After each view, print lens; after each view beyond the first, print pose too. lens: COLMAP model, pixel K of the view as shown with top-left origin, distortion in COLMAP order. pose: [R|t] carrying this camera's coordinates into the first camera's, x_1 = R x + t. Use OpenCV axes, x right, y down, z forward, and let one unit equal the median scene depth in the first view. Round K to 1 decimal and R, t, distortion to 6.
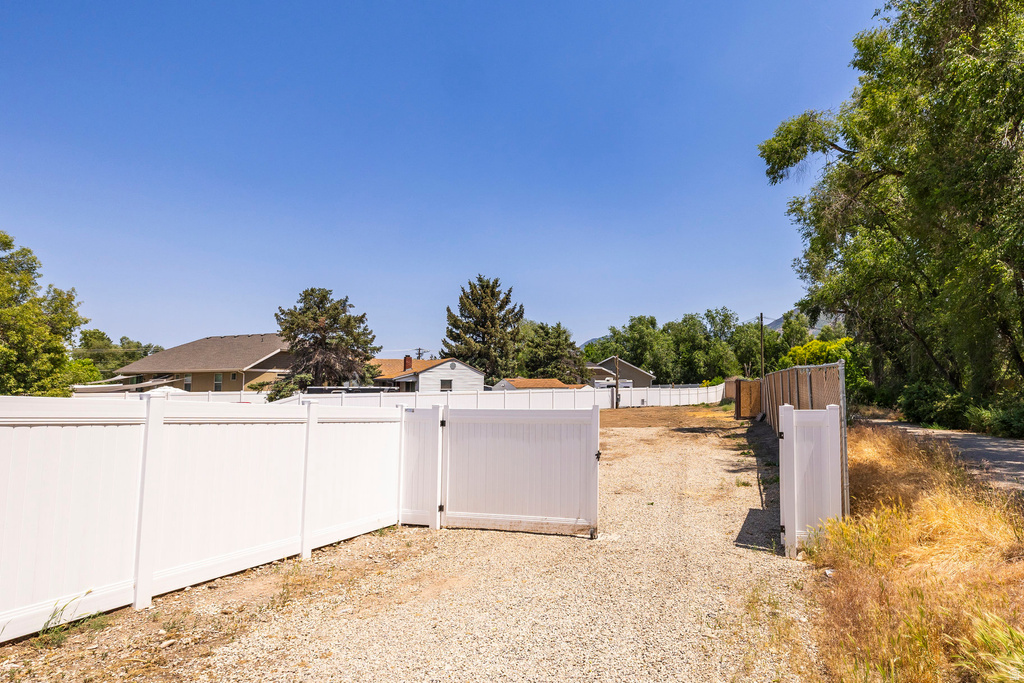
lens RADIAL K [[518.4, 0, 585.1], [0, 518.4, 347.7], [0, 0, 1]] dist [0.003528, -0.000242]
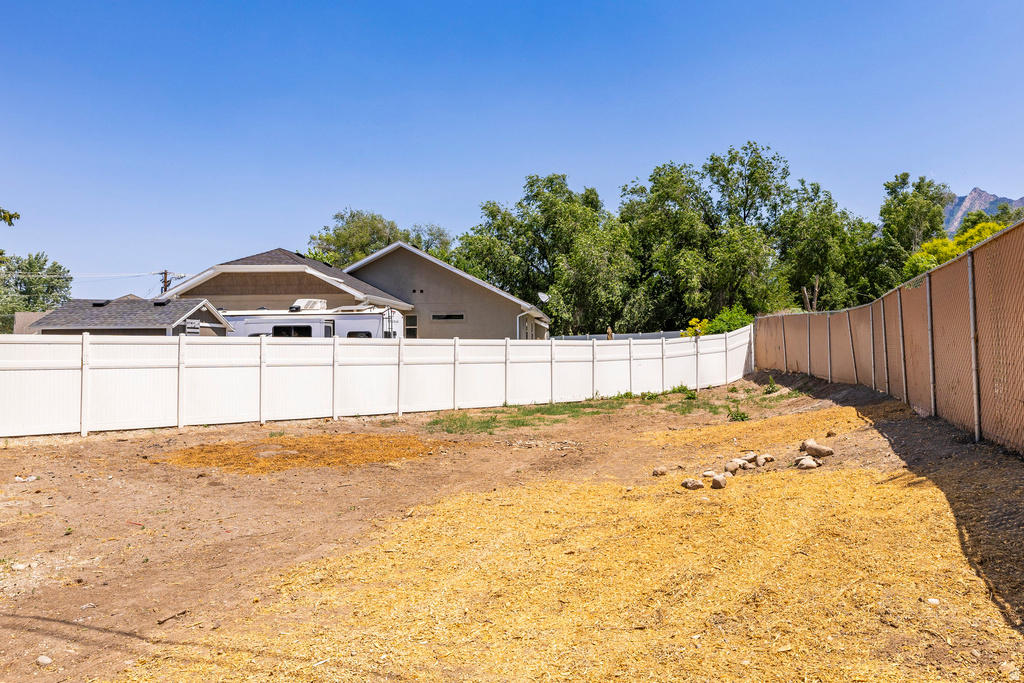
lens RADIAL K [[774.1, 0, 507.9], [0, 774.1, 293.0], [0, 0, 1]] dist [0.008838, 0.000536]
pose [[0.998648, -0.007352, -0.051466, 0.269624], [0.007748, 0.999942, 0.007504, 0.082653], [0.051408, -0.007892, 0.998647, 0.963425]]
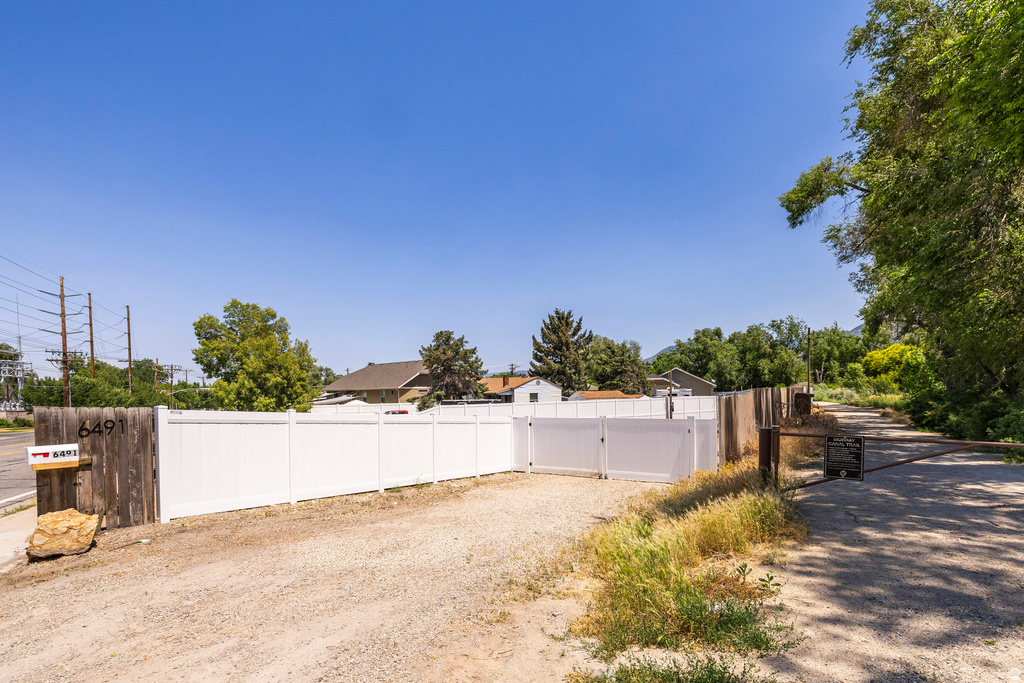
lens RADIAL K [[463.3, 0, 519.0], [0, 463.3, 398.8], [0, 0, 1]] dist [0.001749, 0.000039]
pose [[0.956716, -0.010437, -0.290836, 0.038827], [0.035453, 0.996093, 0.080881, -0.019175], [0.288855, -0.087691, 0.953348, -0.134653]]
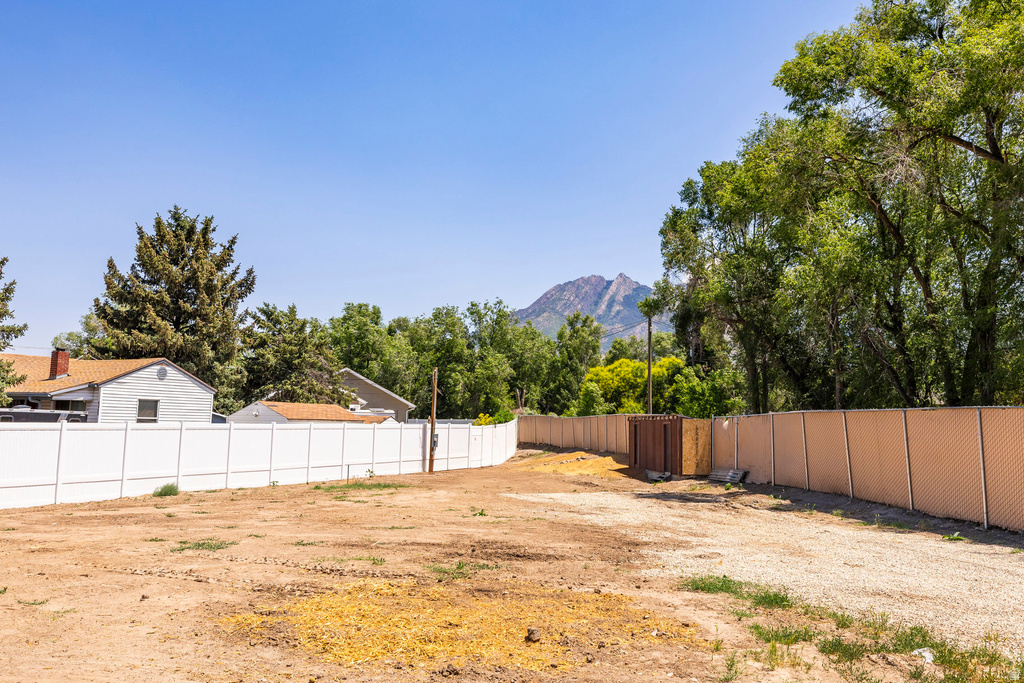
lens RADIAL K [[832.0, 0, 505.1], [0, 832.0, 311.3], [0, 0, 1]] dist [-0.003592, -0.002617]
pose [[0.935191, 0.072526, 0.346639, -0.203747], [-0.052862, 0.996427, -0.065864, 0.008639], [-0.350177, 0.043272, 0.935683, 0.083684]]
